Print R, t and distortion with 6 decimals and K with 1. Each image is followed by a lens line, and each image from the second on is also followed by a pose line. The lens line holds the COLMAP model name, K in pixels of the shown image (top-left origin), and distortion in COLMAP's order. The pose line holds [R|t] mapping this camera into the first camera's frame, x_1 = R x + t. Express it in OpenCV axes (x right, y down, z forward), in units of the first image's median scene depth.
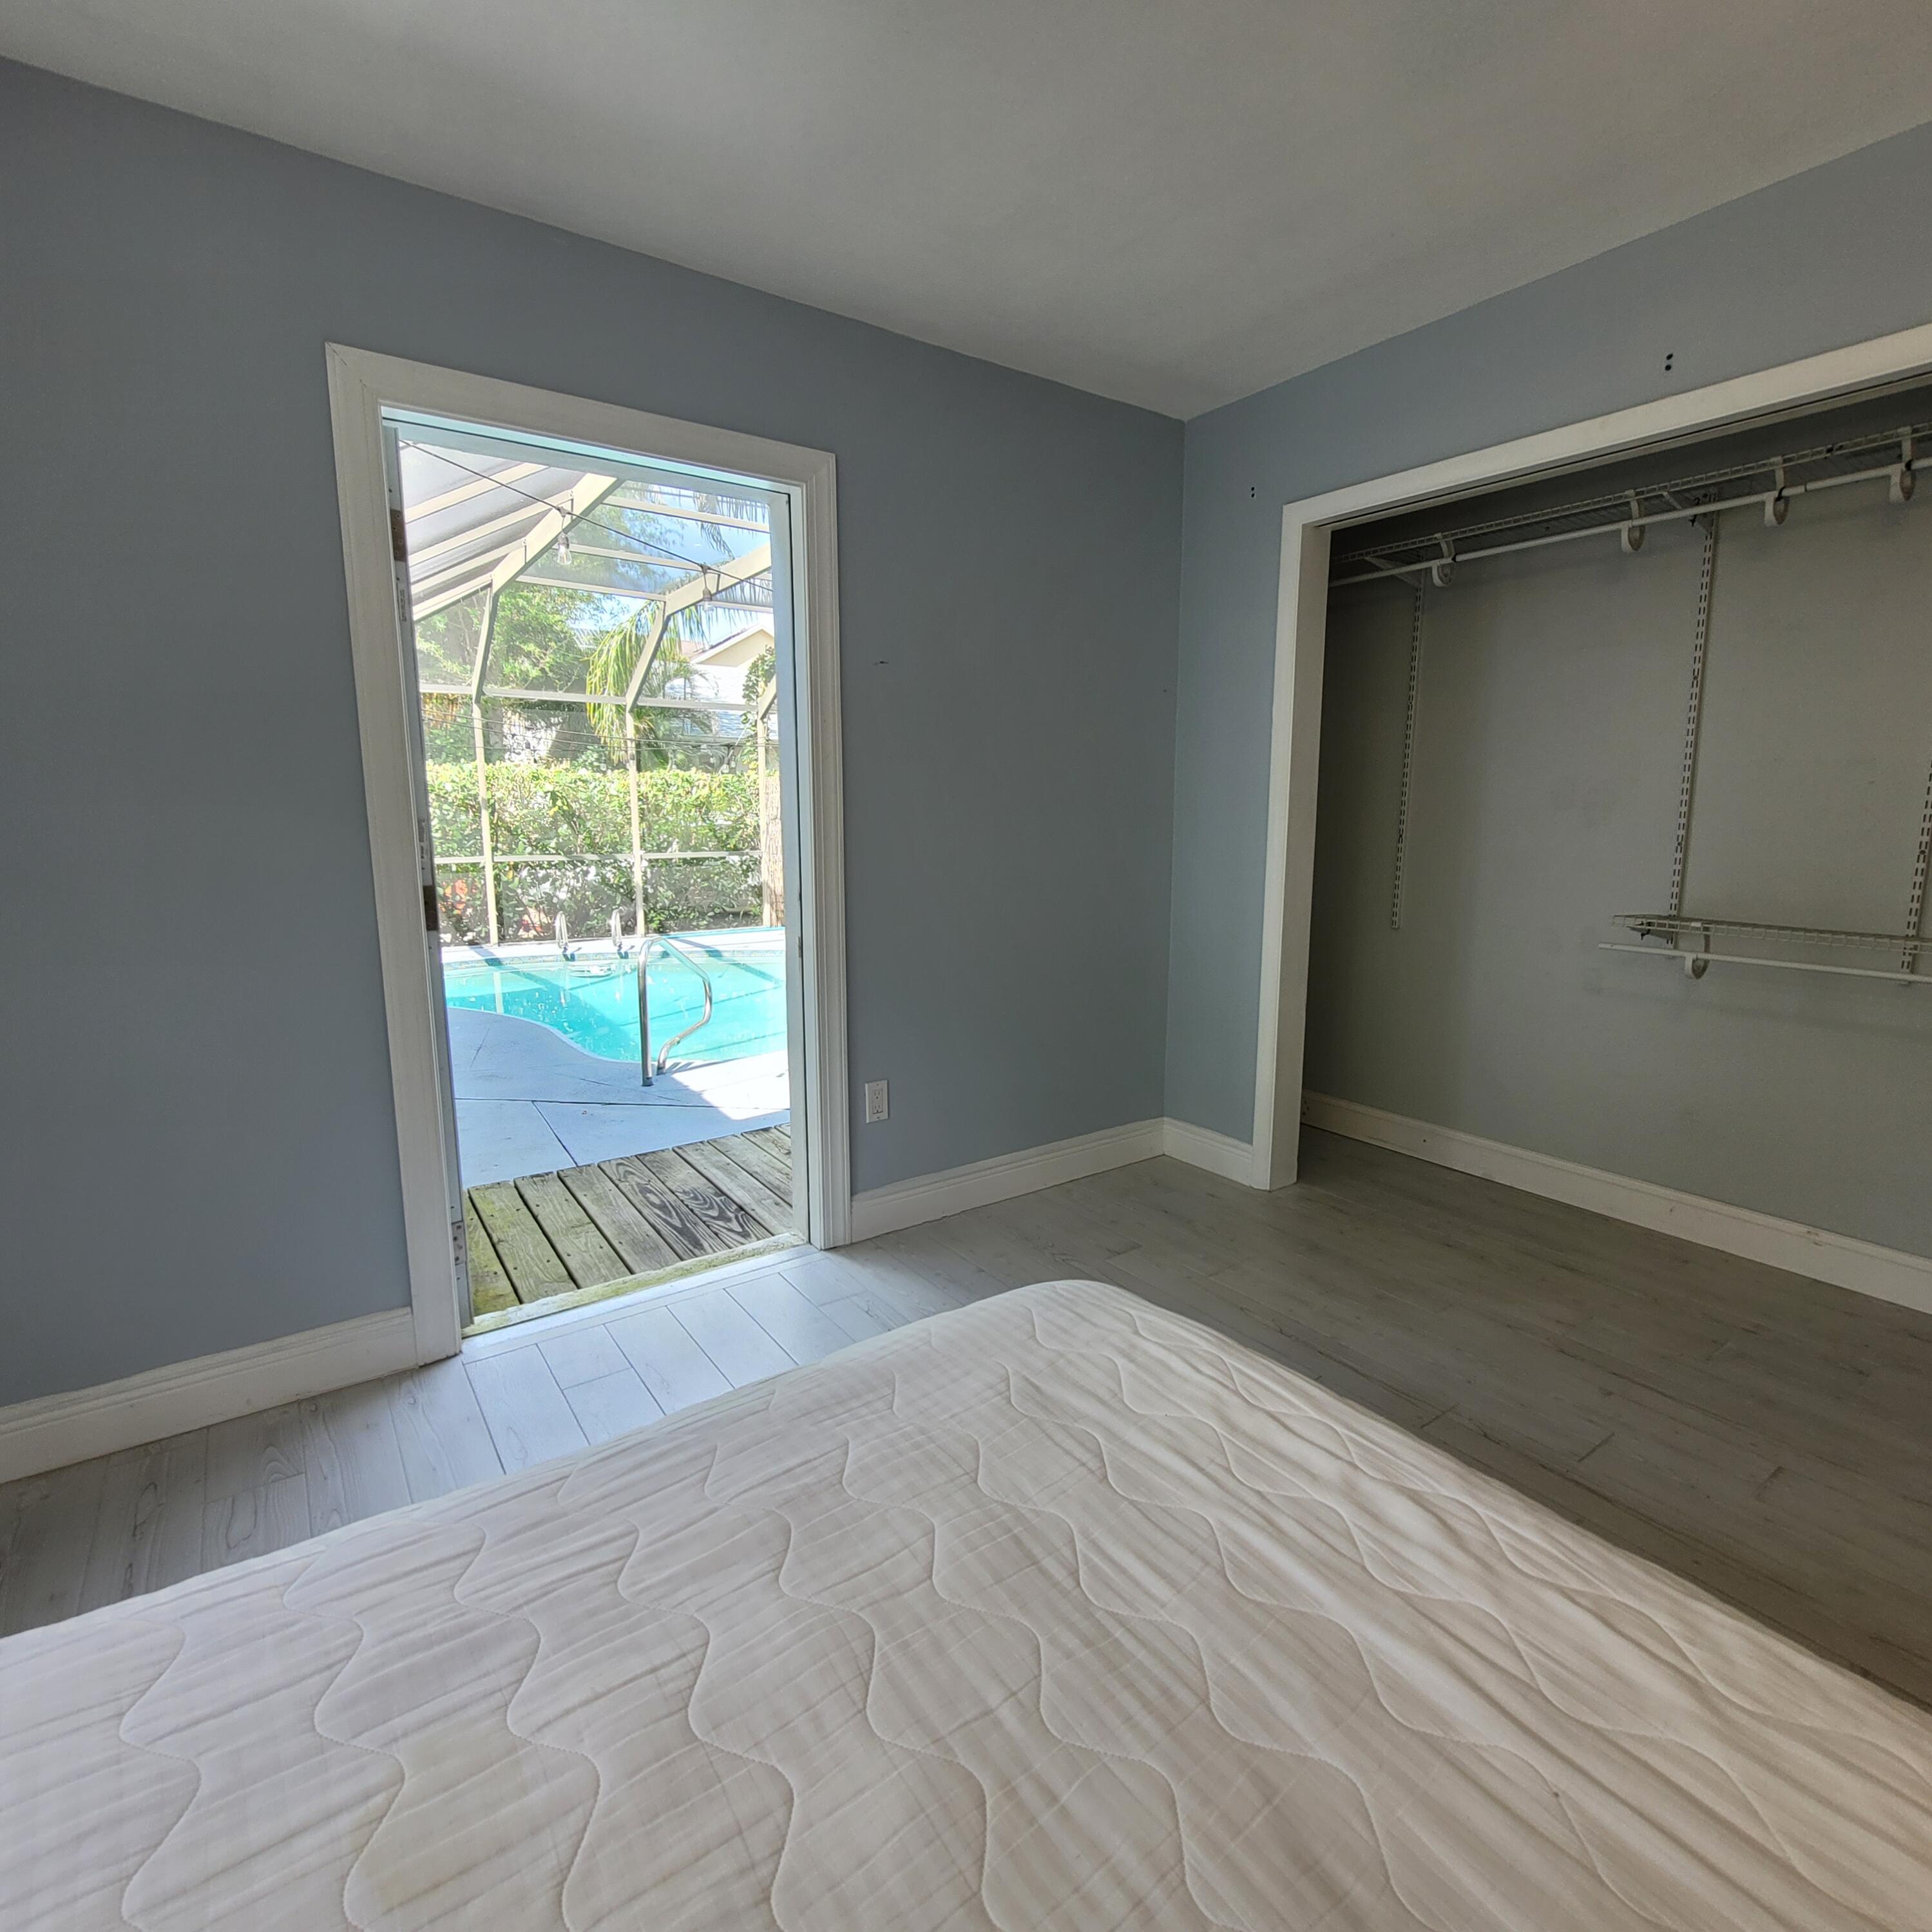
lens RADIAL K [[996.3, 0, 966.0], [0, 996.3, 966.0], [0, 0, 1]] dist [0.001084, 0.000052]
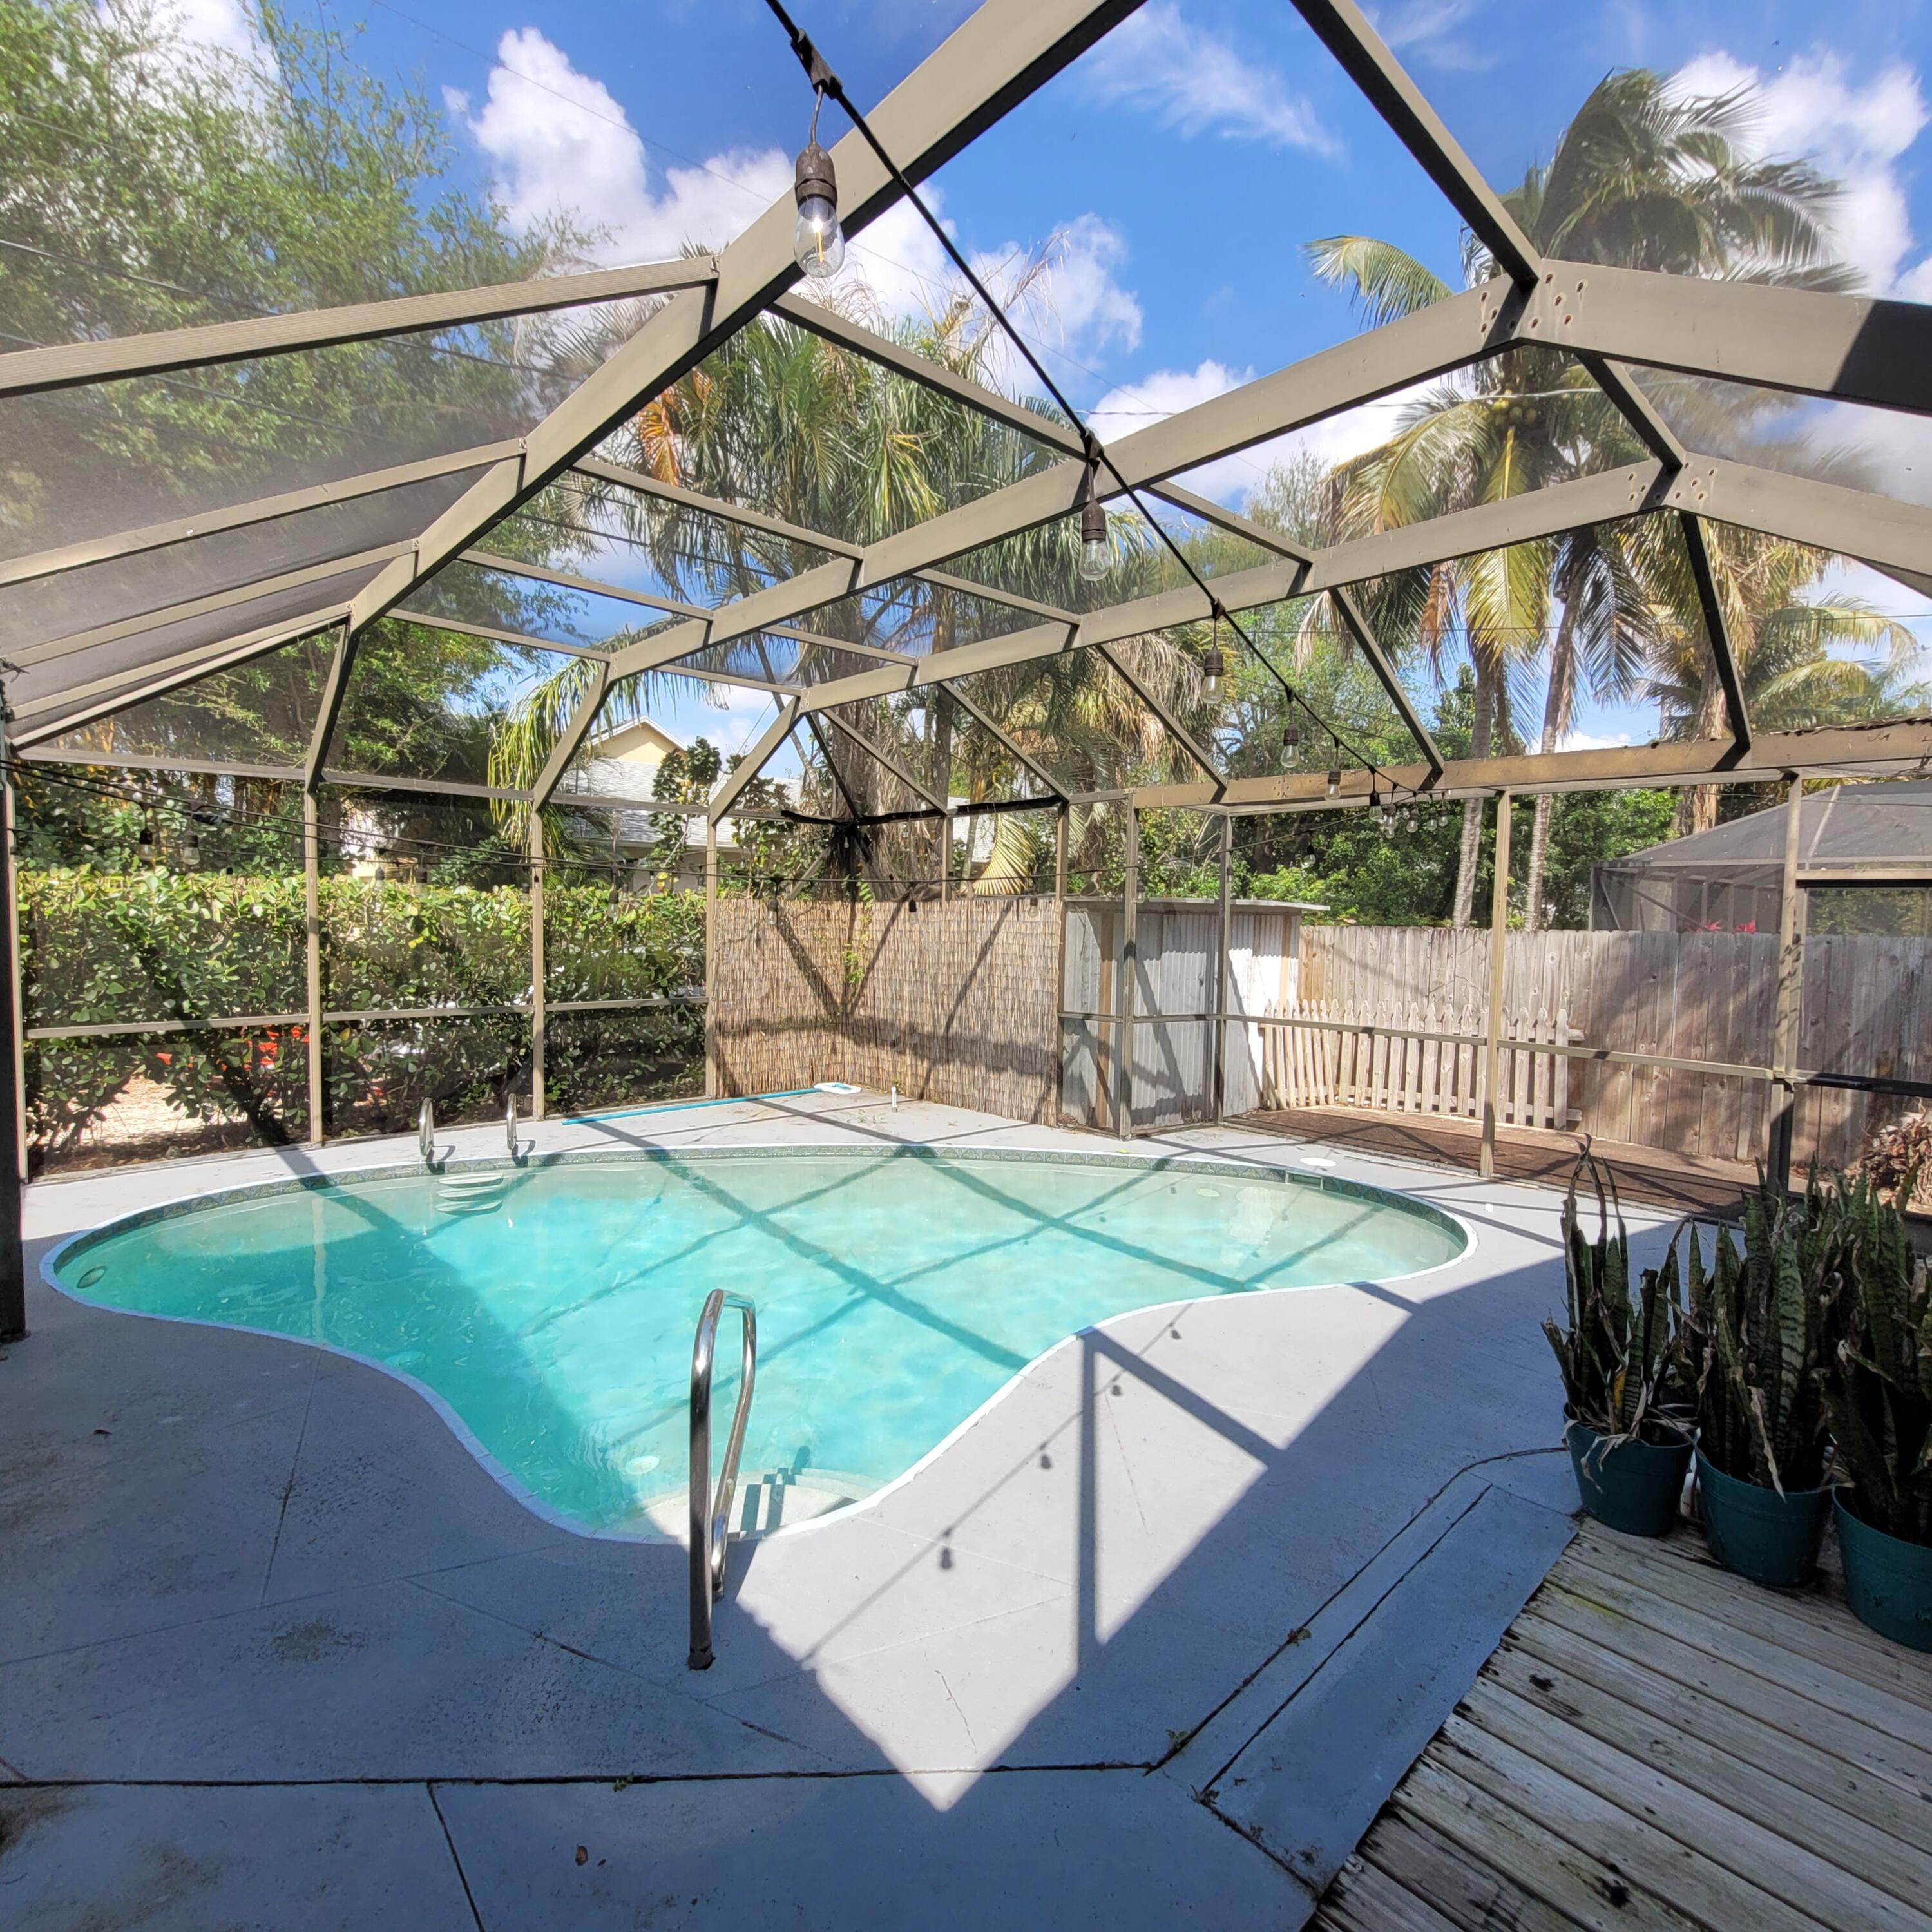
lens RADIAL K [[996.3, 0, 966.0], [0, 996.3, 966.0], [0, 0, 1]] dist [0.001084, 0.000052]
pose [[0.989876, 0.010374, 0.141556, -0.127380], [0.003833, 0.995008, -0.099724, -0.067792], [-0.141883, 0.099257, 0.984894, 0.246732]]
